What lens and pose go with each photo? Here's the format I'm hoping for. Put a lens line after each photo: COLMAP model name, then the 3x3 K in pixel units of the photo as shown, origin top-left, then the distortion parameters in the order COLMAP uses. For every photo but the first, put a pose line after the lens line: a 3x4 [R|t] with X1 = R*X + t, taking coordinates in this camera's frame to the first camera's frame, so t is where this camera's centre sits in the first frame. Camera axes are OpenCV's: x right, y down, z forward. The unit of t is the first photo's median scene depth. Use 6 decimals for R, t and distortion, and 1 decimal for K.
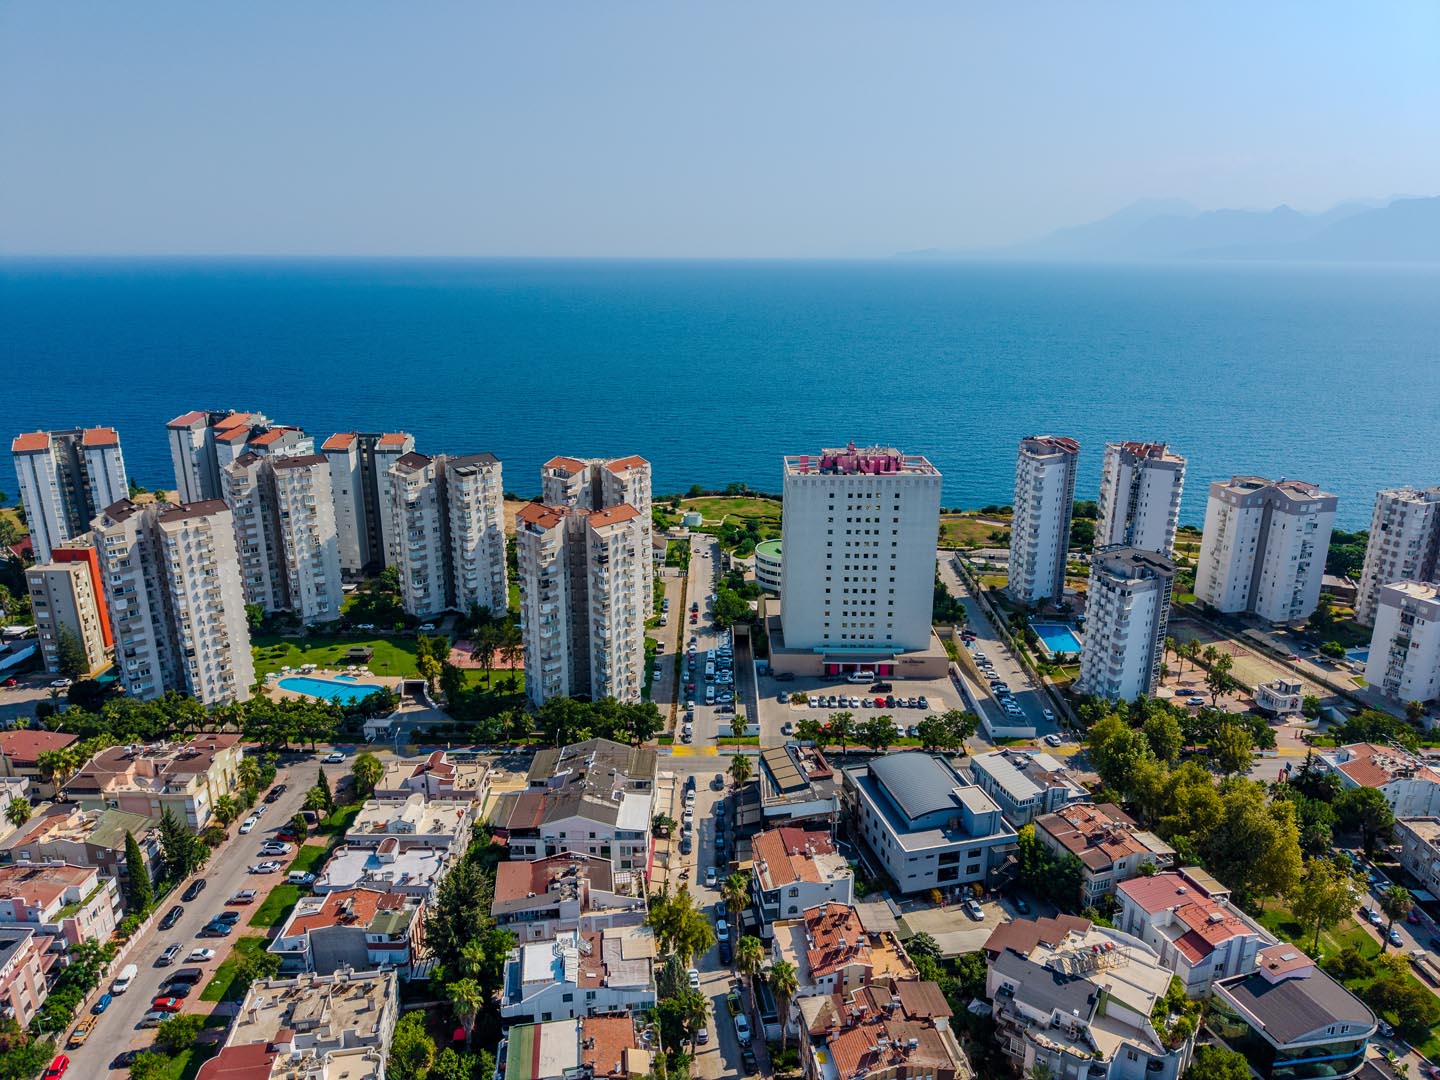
lens RADIAL K [[947.3, 0, 720.0], [0, 947.3, 540.0], [0, 0, 1]] dist [0.008355, -0.000639]
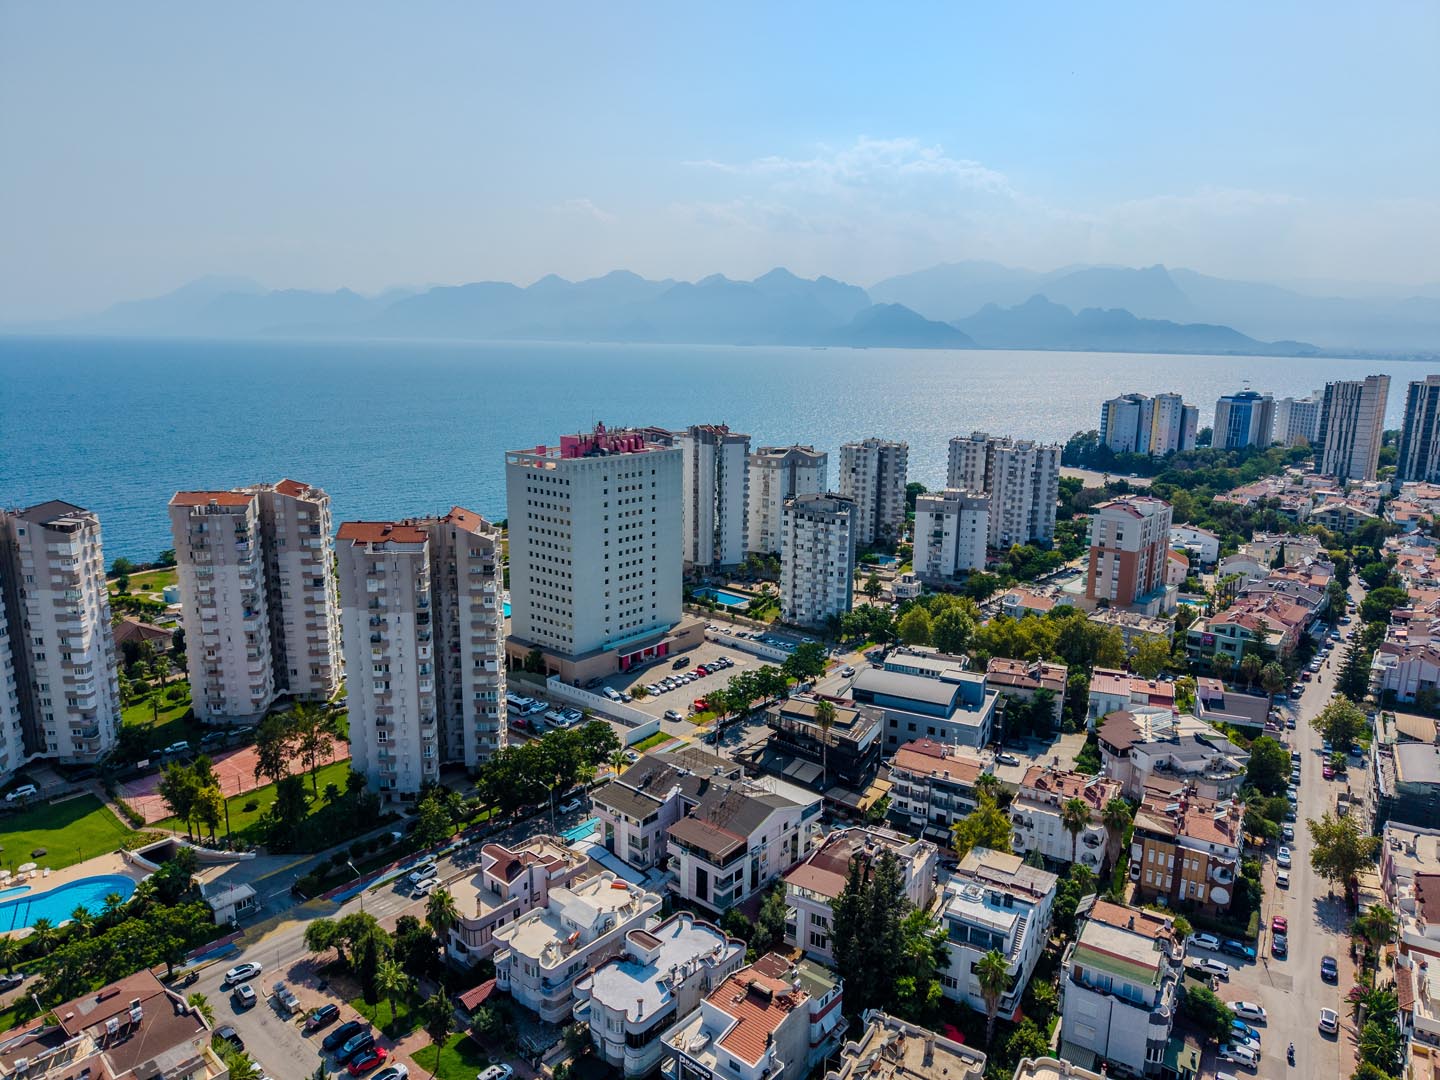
lens RADIAL K [[947.3, 0, 720.0], [0, 947.3, 540.0], [0, 0, 1]] dist [0.008355, -0.000639]
pose [[0.635659, -0.152066, 0.756844, -0.504178], [0.208885, 0.977715, 0.021004, 0.016522], [-0.743172, 0.144742, 0.653257, 0.283861]]
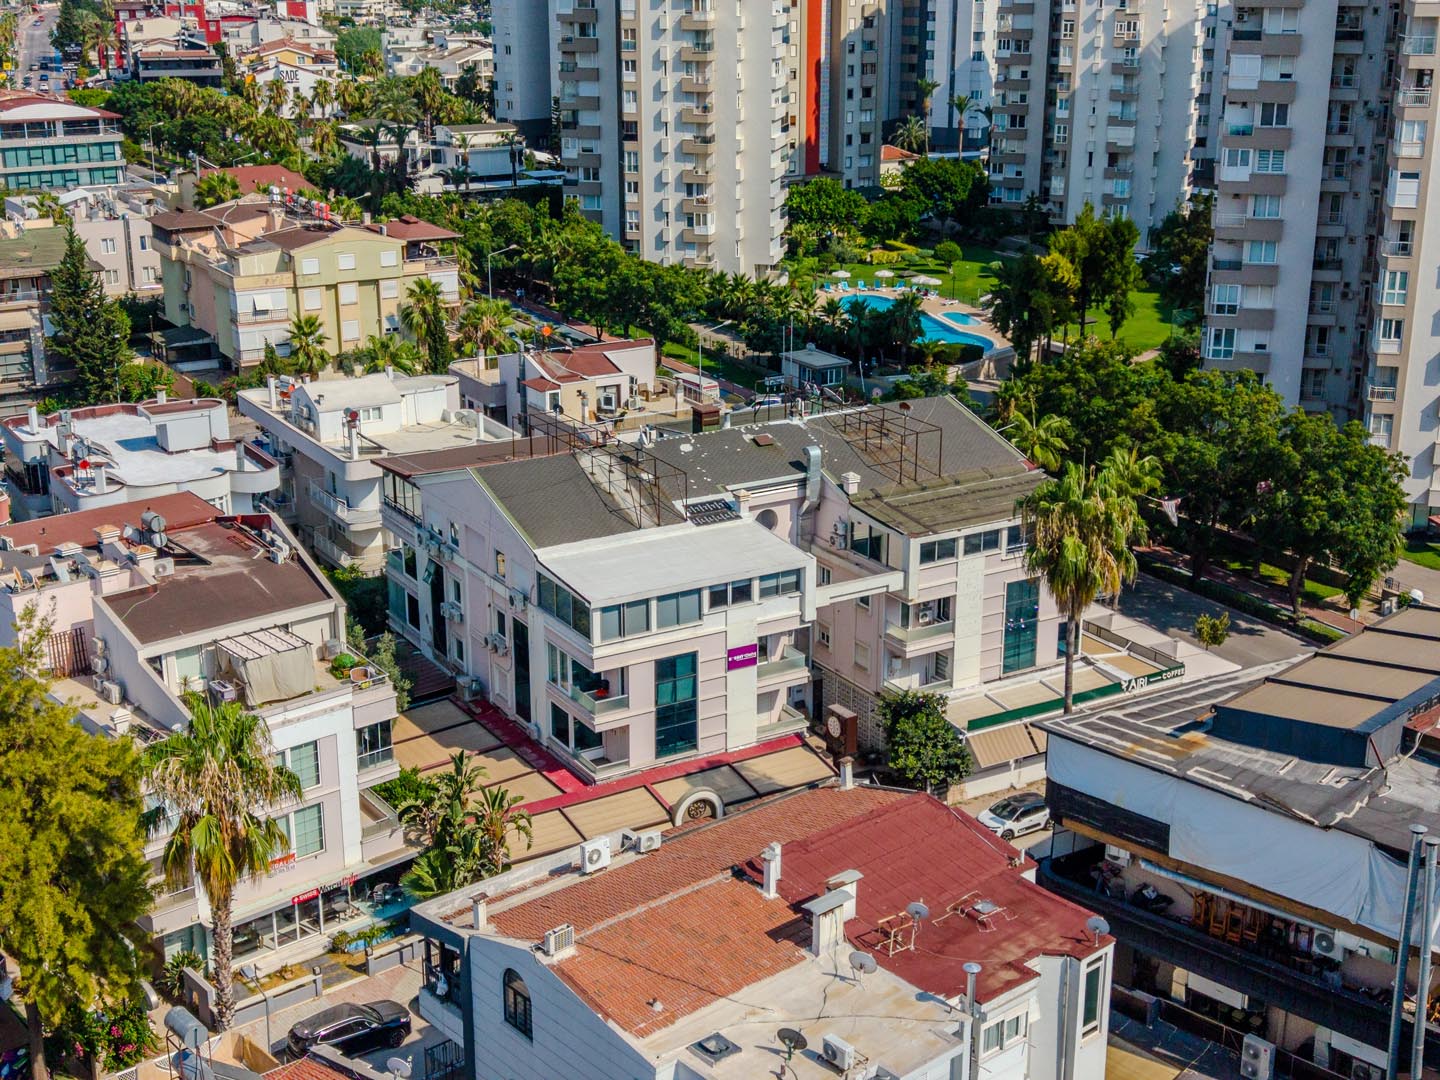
lens RADIAL K [[1910.4, 0, 720.0], [0, 1910.4, 540.0], [0, 0, 1]] dist [0.253905, -0.882300]
pose [[0.530647, 0.264653, -0.805216, 0.209577], [-0.240718, 0.957942, 0.156213, 0.132435], [0.812692, 0.110936, 0.572036, 0.476463]]
